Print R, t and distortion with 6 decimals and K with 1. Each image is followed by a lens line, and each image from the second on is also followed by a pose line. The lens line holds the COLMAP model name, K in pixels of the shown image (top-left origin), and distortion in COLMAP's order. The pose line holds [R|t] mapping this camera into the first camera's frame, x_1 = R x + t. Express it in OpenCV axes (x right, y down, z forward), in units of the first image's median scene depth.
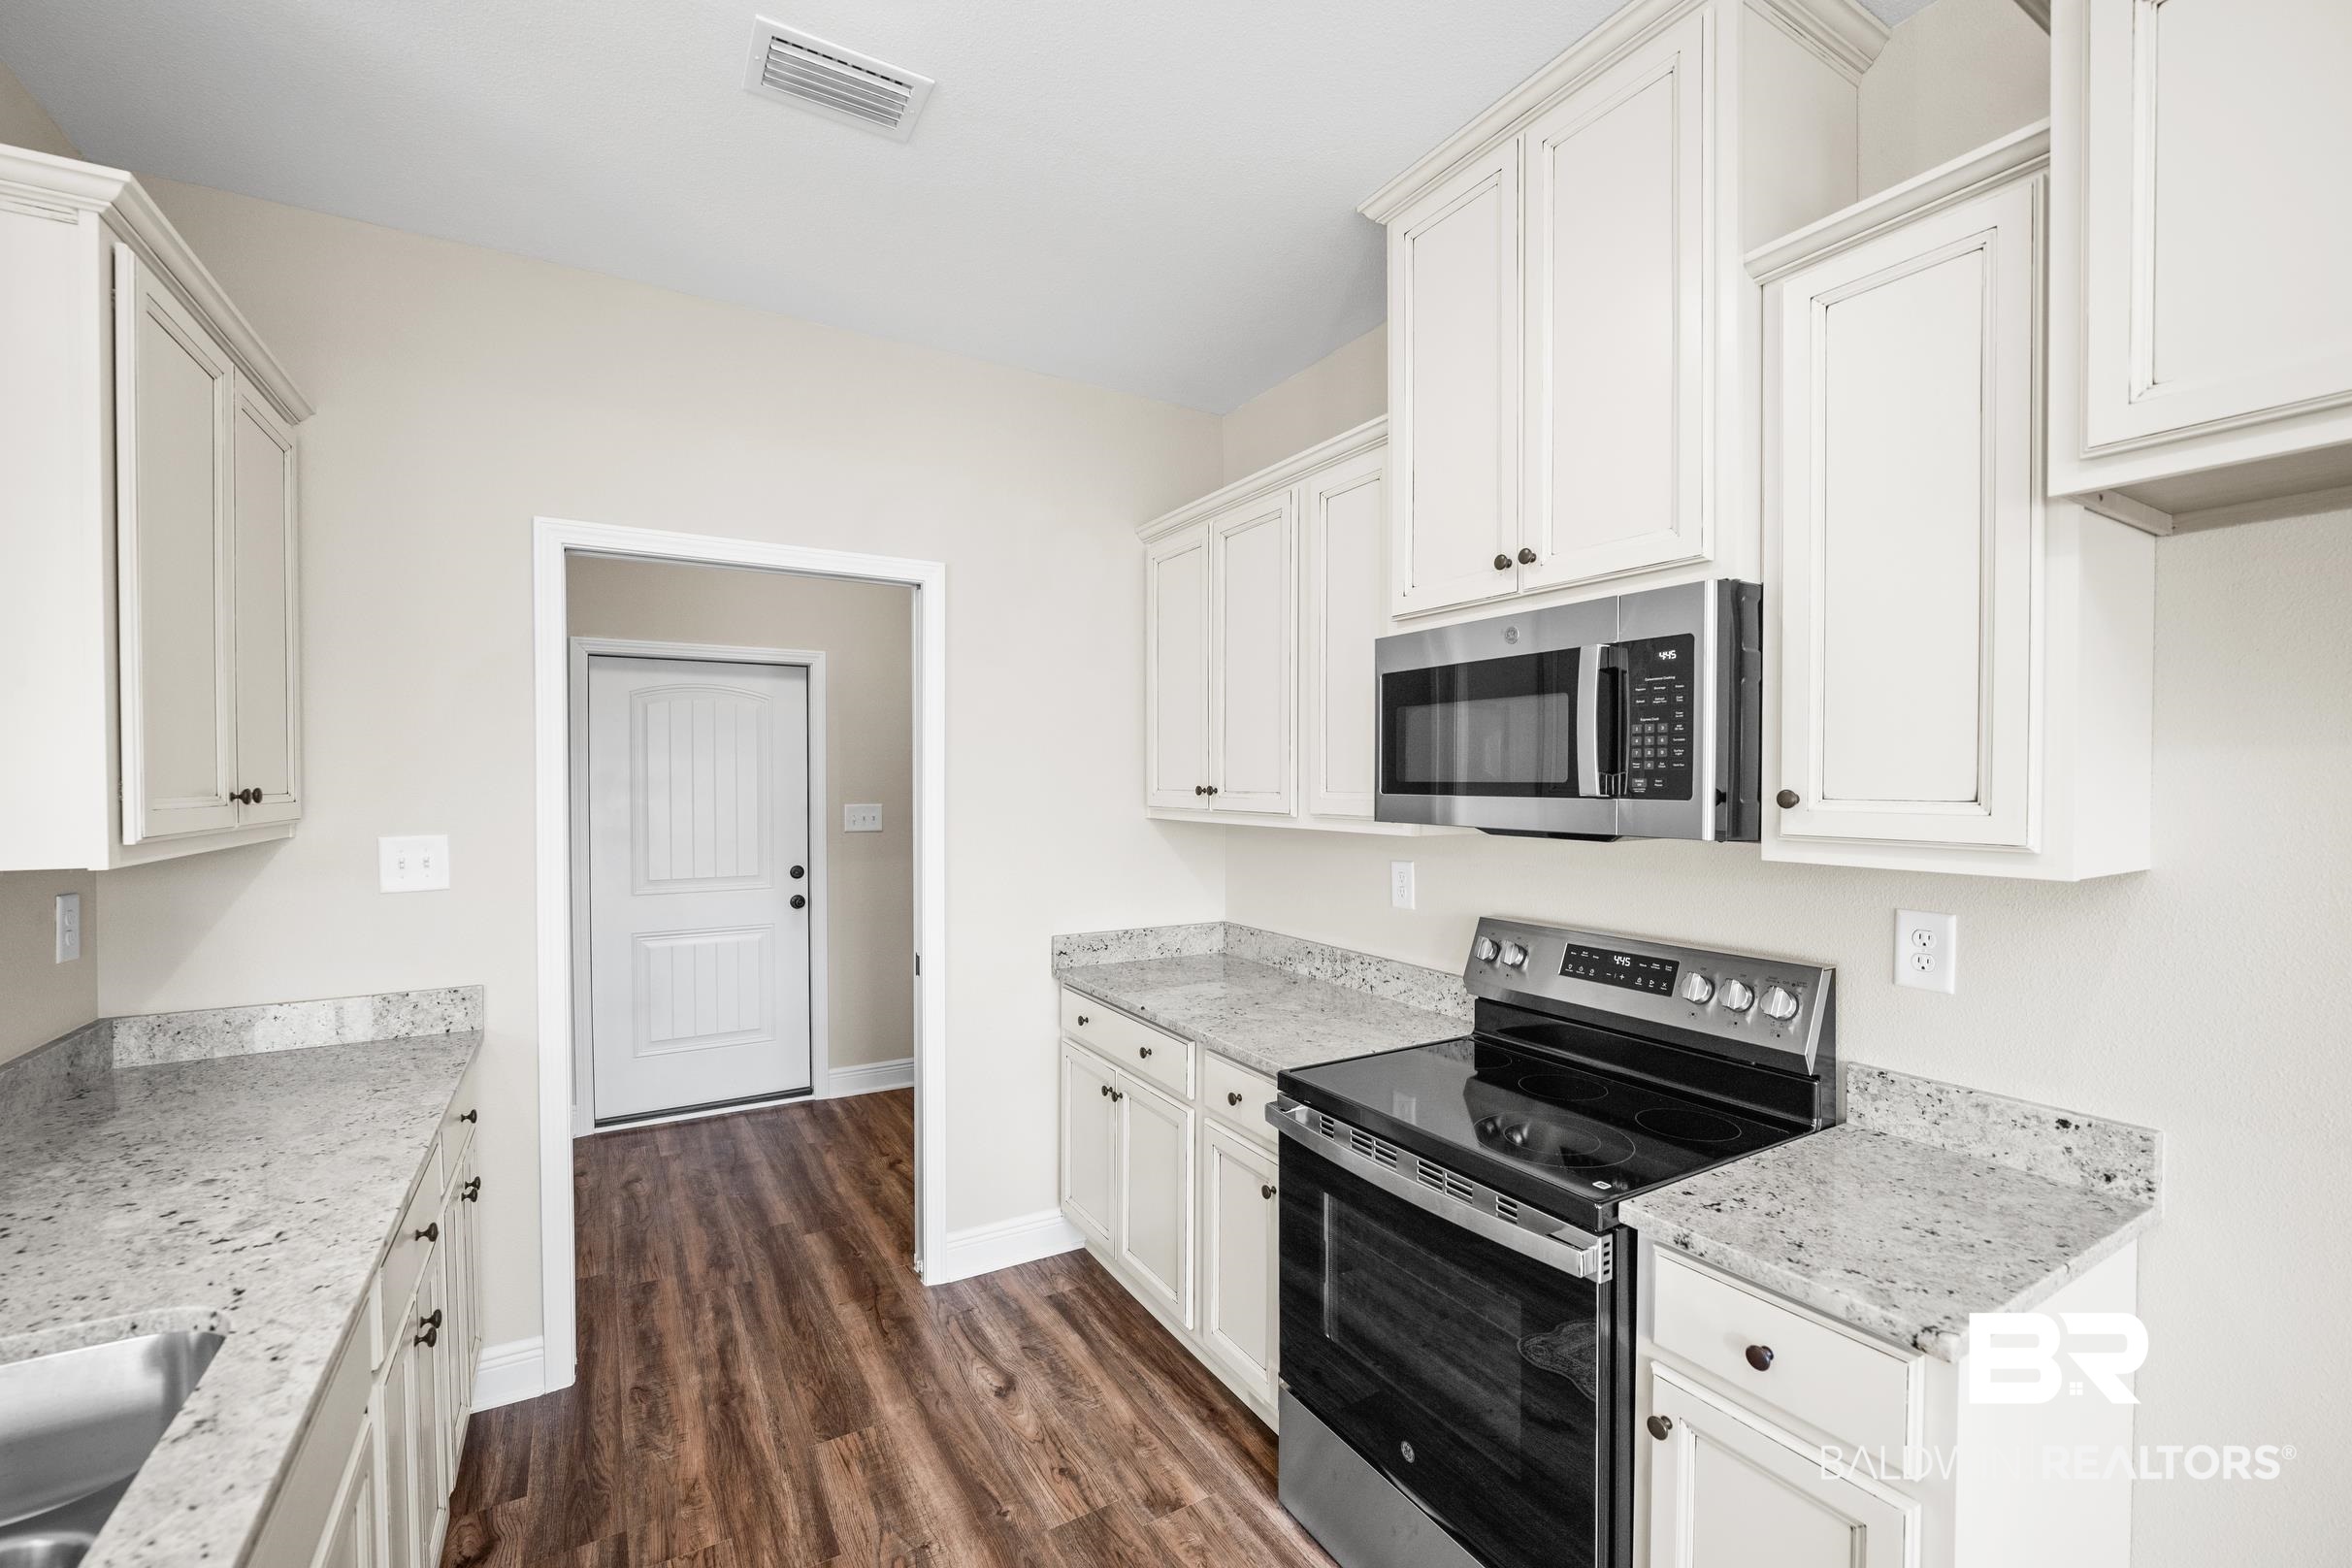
lens RADIAL K [[963.9, 0, 1167.6], [0, 963.9, 793.2], [0, 0, 1]] dist [0.000298, 0.000040]
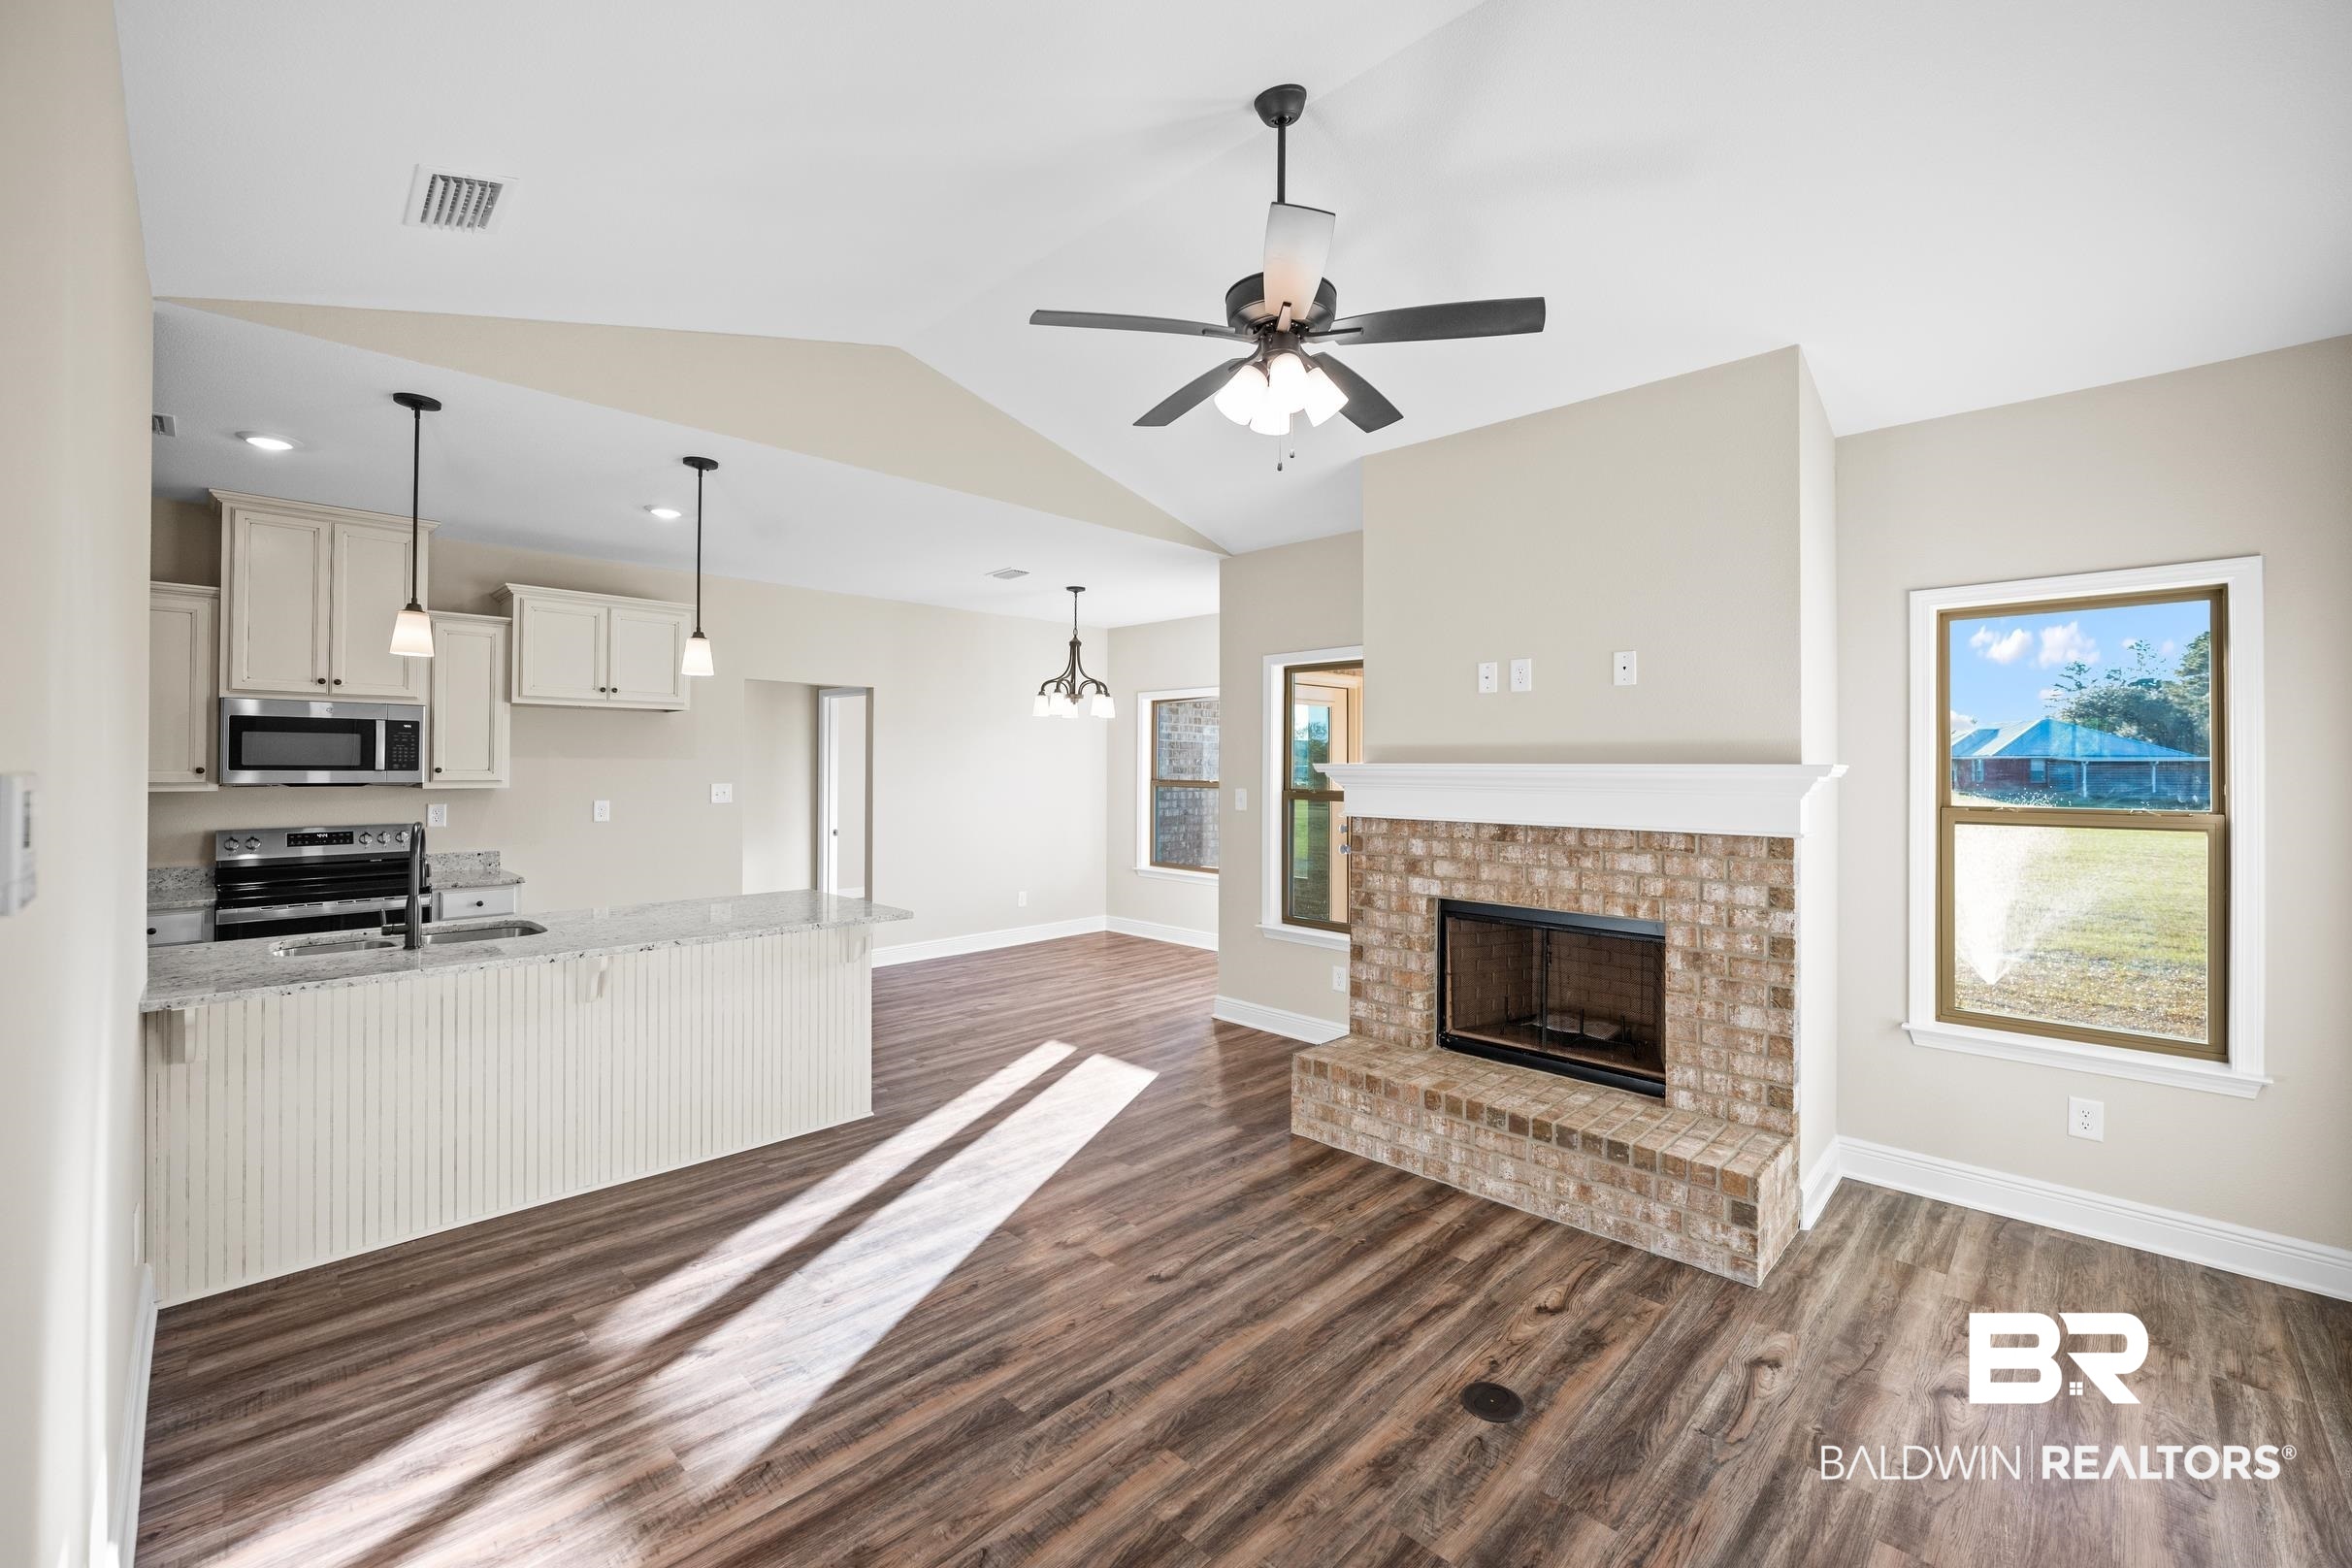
lens RADIAL K [[963.9, 0, 1180.2], [0, 963.9, 770.3], [0, 0, 1]] dist [0.000298, 0.000040]
pose [[-0.249223, -0.004401, 0.968436, -2.866957], [0.011930, 0.999900, 0.007614, 0.009519], [-0.968373, 0.013451, -0.249146, -0.620116]]
